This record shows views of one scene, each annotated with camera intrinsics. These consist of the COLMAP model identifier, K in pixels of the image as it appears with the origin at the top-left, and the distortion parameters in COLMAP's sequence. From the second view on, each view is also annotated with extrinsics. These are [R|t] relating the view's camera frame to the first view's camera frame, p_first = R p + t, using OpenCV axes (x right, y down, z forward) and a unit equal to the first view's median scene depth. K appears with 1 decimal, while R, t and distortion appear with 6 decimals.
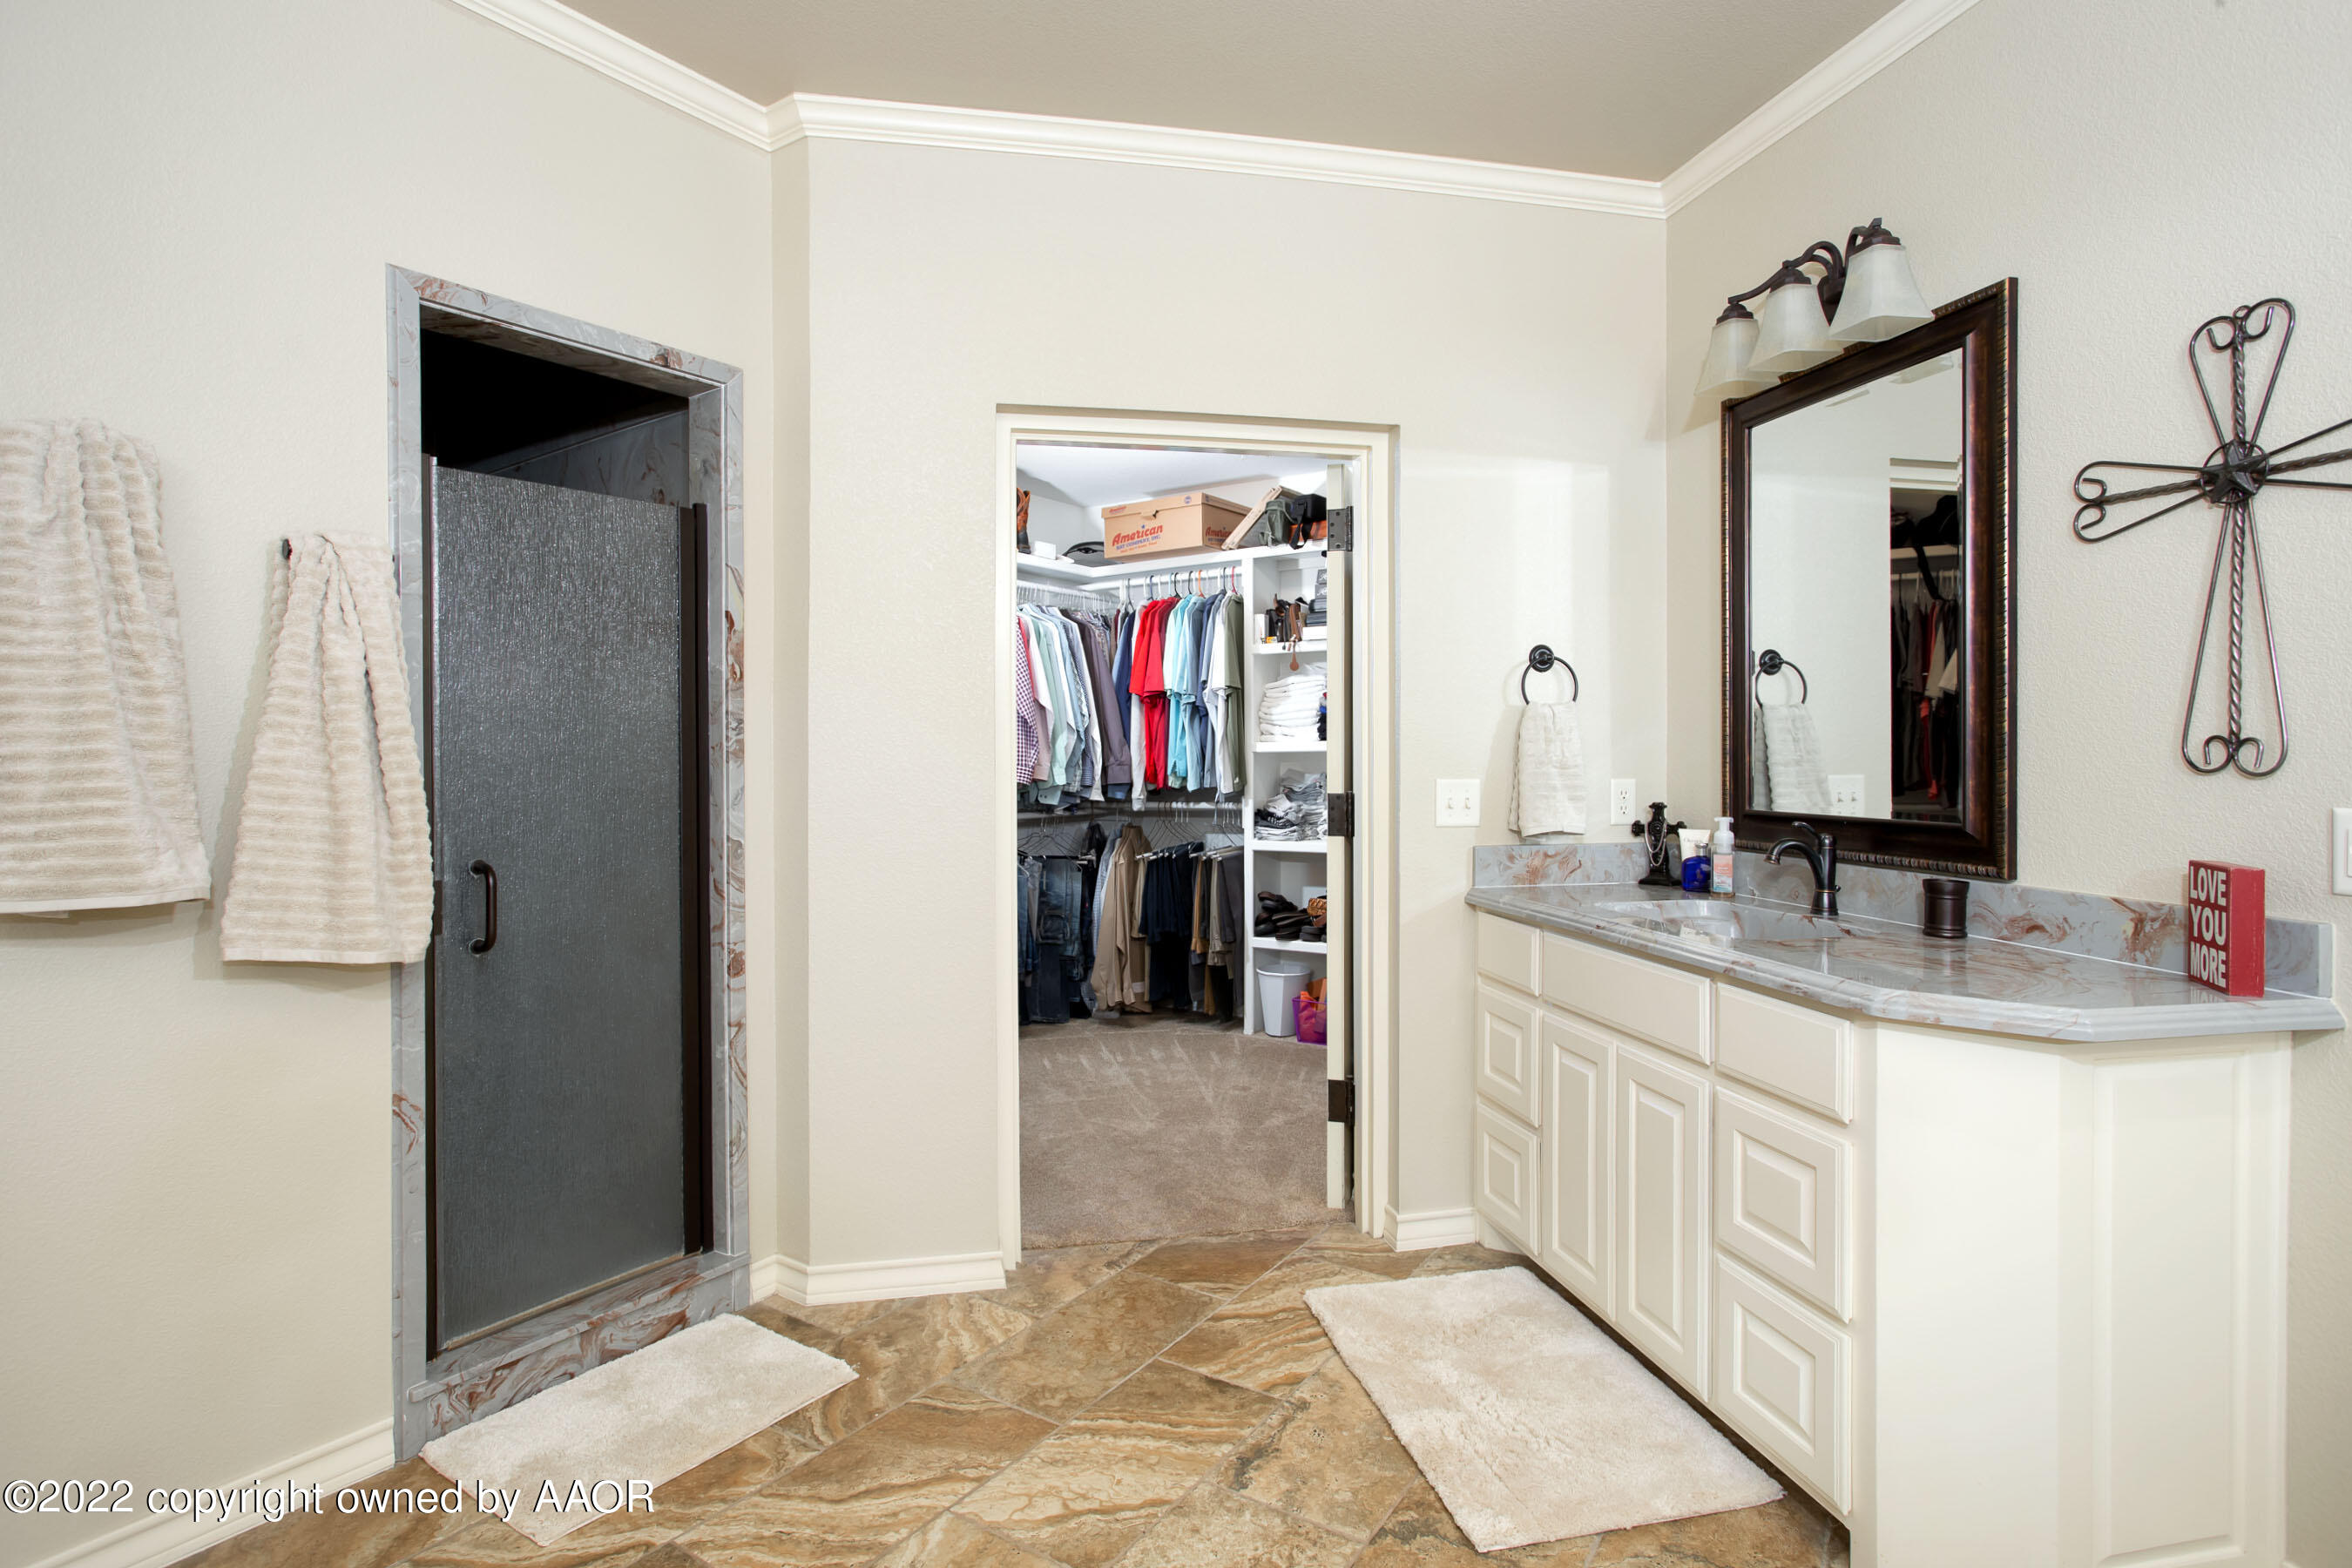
lens RADIAL K [[1177.0, 0, 1170.6], [0, 1177.0, 751.0], [0, 0, 1]] dist [-0.003070, -0.000616]
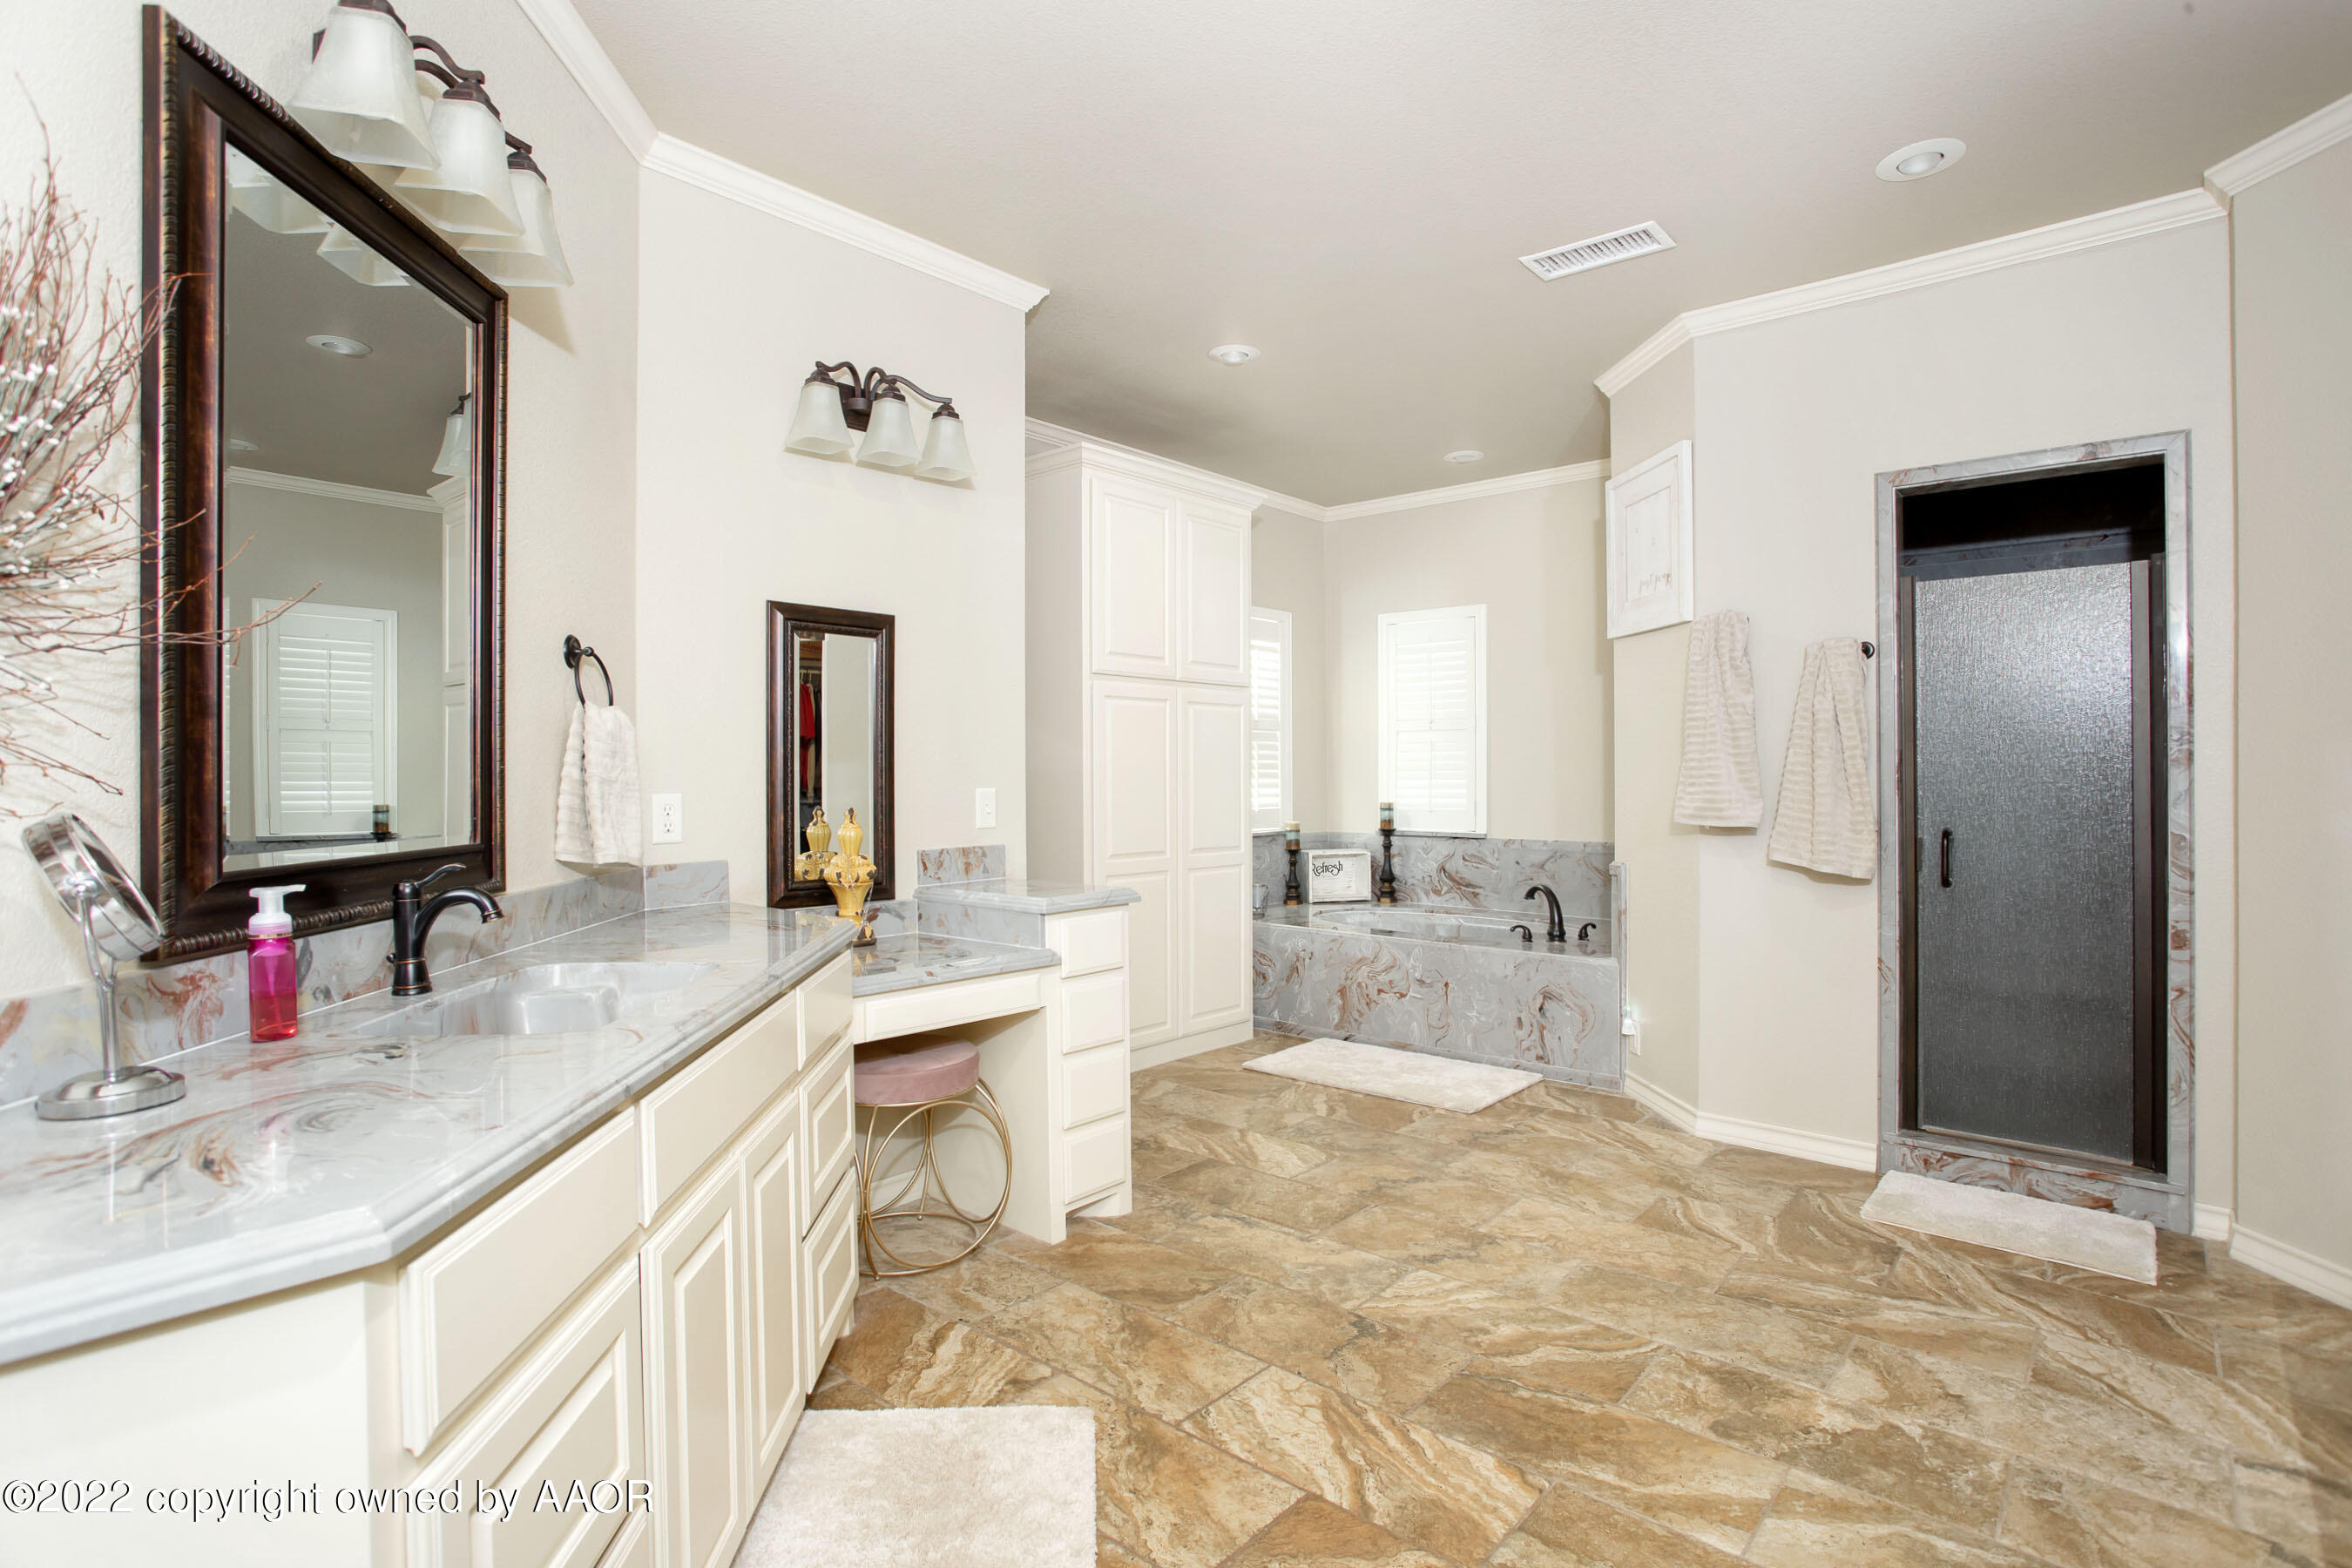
lens RADIAL K [[1177.0, 0, 1170.6], [0, 1177.0, 751.0], [0, 0, 1]] dist [-0.003070, -0.000616]
pose [[-0.100963, 0.000123, -0.994890, 1.136117], [-0.001228, 0.999999, 0.000248, -0.008724], [0.994889, 0.001247, -0.100962, 0.140670]]
